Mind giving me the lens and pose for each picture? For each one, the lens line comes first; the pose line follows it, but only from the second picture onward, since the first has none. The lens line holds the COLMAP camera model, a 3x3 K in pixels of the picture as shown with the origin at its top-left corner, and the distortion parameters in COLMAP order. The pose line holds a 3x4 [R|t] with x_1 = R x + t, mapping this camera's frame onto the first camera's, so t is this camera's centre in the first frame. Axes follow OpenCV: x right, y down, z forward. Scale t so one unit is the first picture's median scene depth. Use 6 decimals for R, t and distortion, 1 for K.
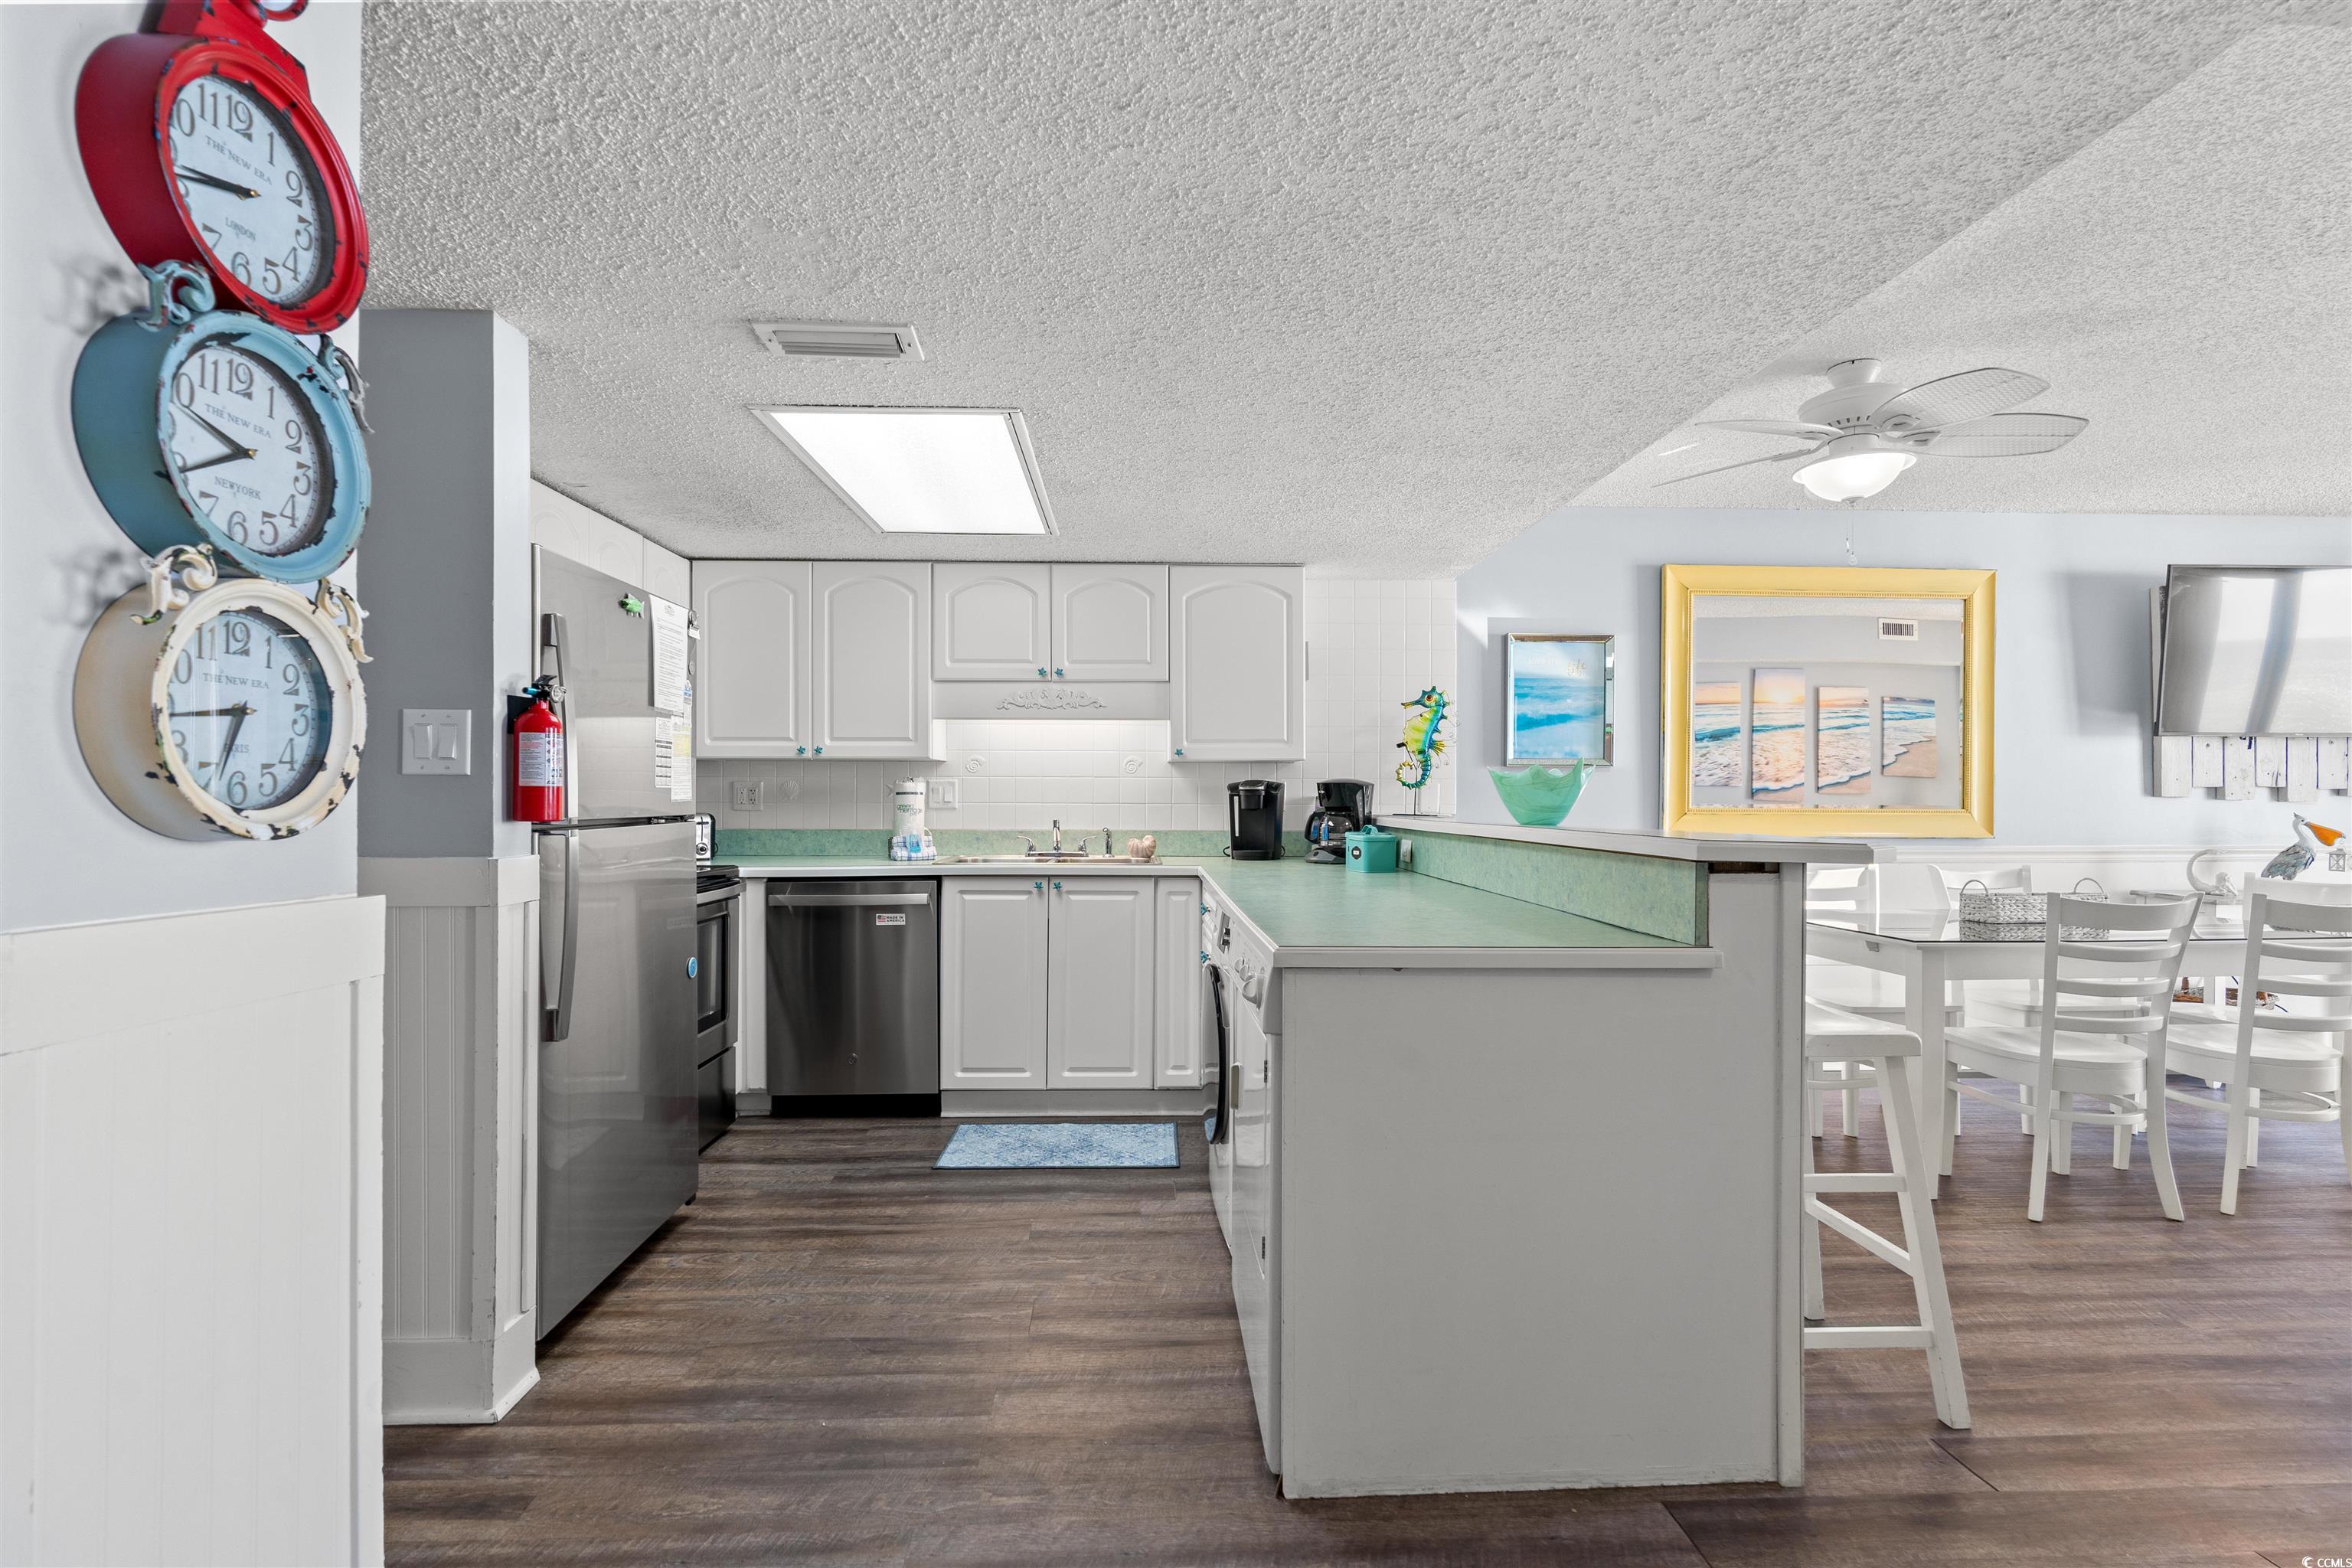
lens RADIAL K [[1066.1, 0, 1176.2], [0, 1066.1, 785.8], [0, 0, 1]] dist [-0.008260, 0.000815]
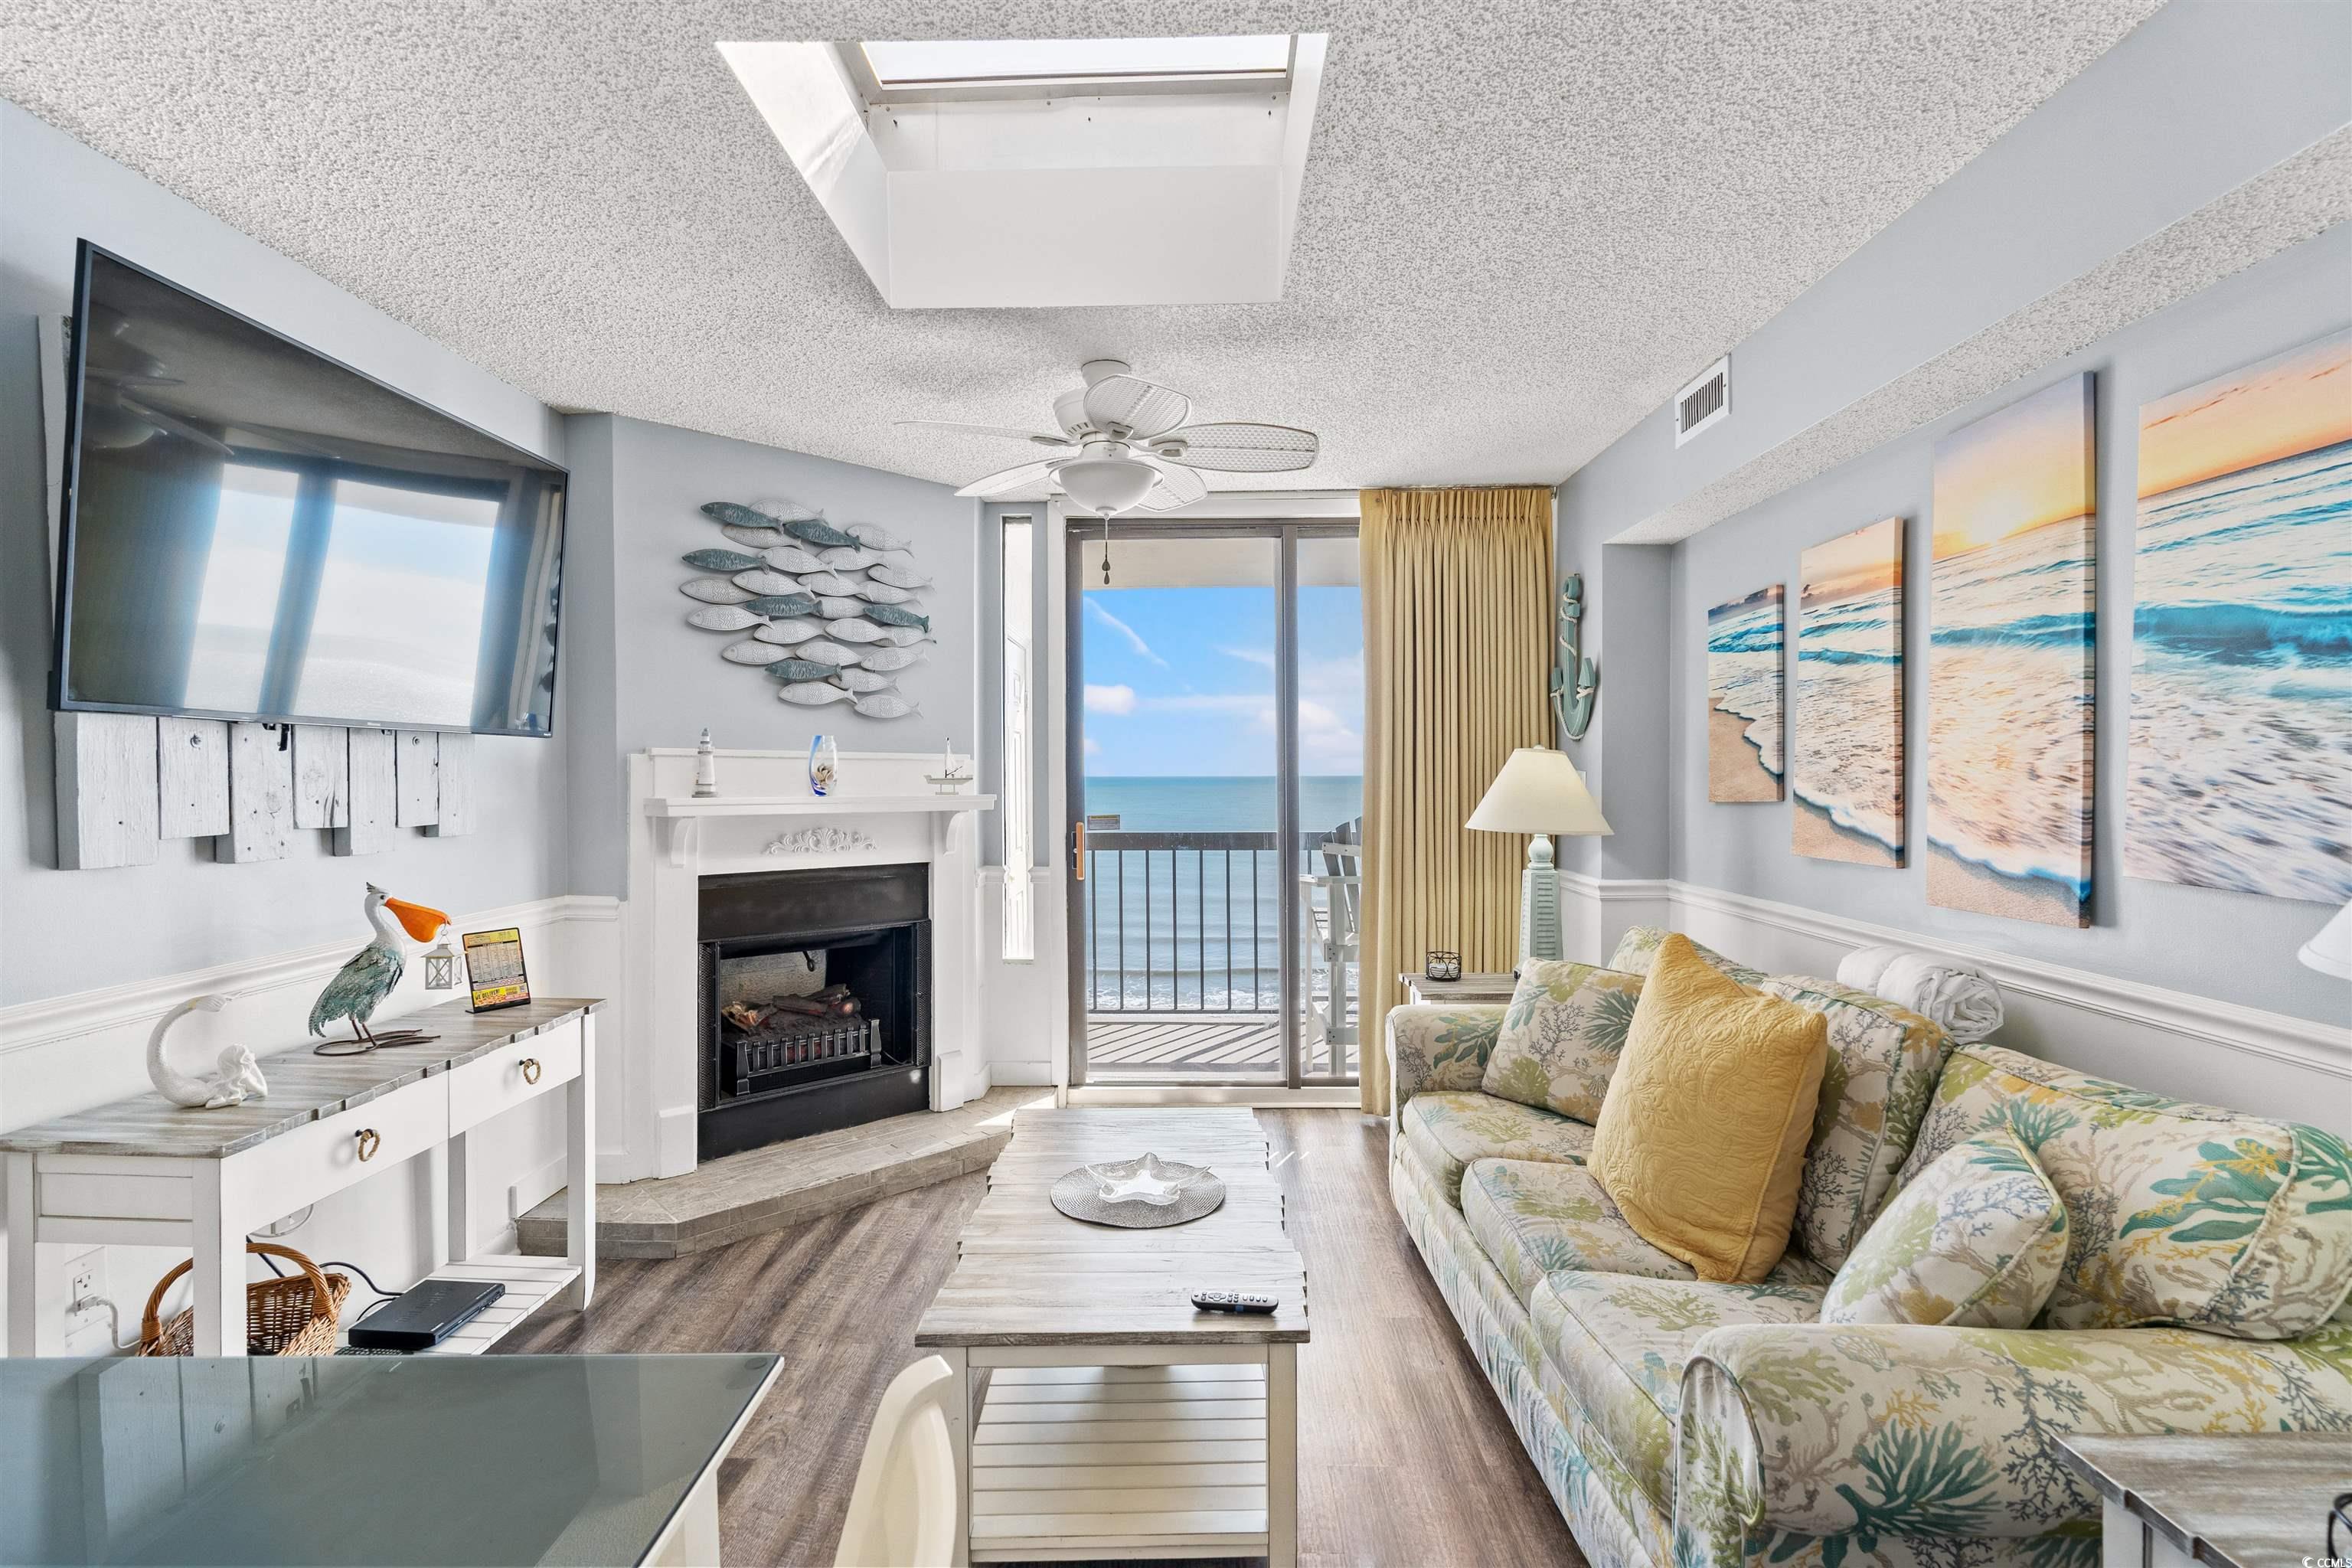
lens RADIAL K [[1066.1, 0, 1185.0], [0, 1066.1, 778.6], [0, 0, 1]] dist [-0.008260, 0.000815]
pose [[0.043590, -0.002698, 0.999046, 0.615318], [-0.002896, 0.999992, 0.002827, -0.026895], [-0.999045, -0.003017, 0.043581, 0.634200]]
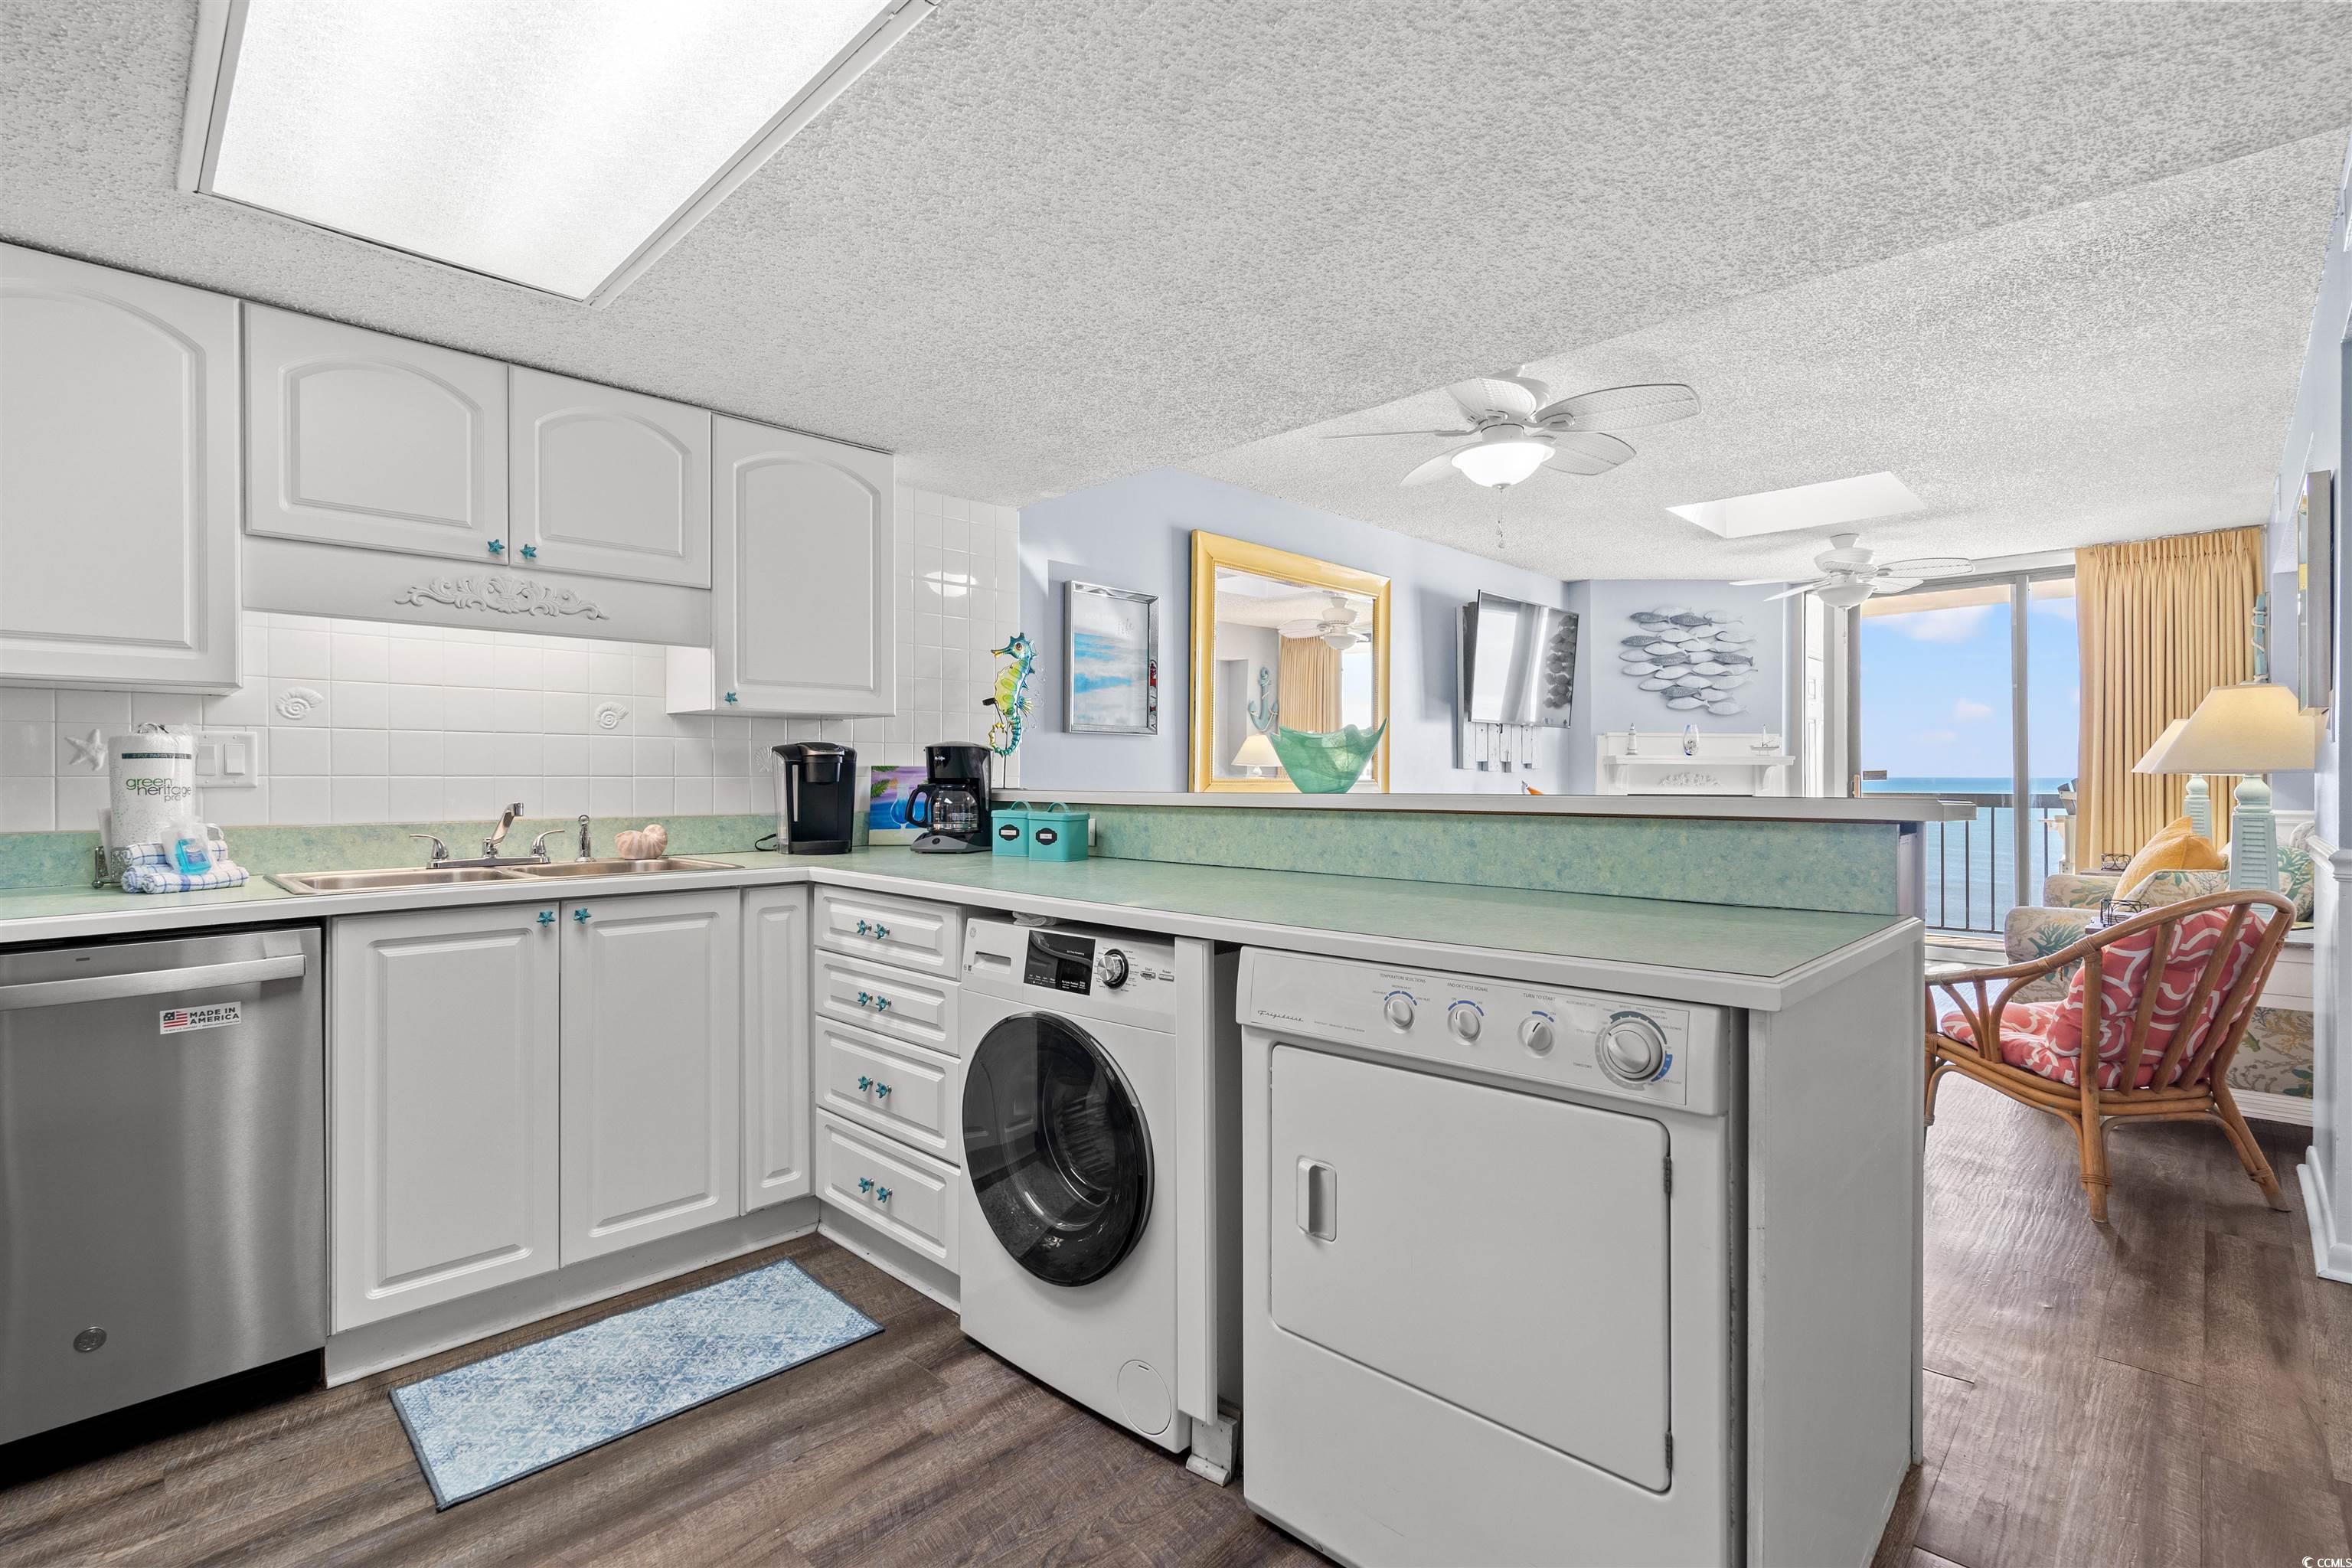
lens RADIAL K [[1066.1, 0, 1153.9], [0, 1066.1, 776.5], [0, 0, 1]] dist [-0.008260, 0.000815]
pose [[0.729693, -0.002735, 0.683770, -0.257272], [-0.003234, 0.999967, 0.007450, 0.011856], [-0.683767, -0.007648, 0.729660, 0.334277]]
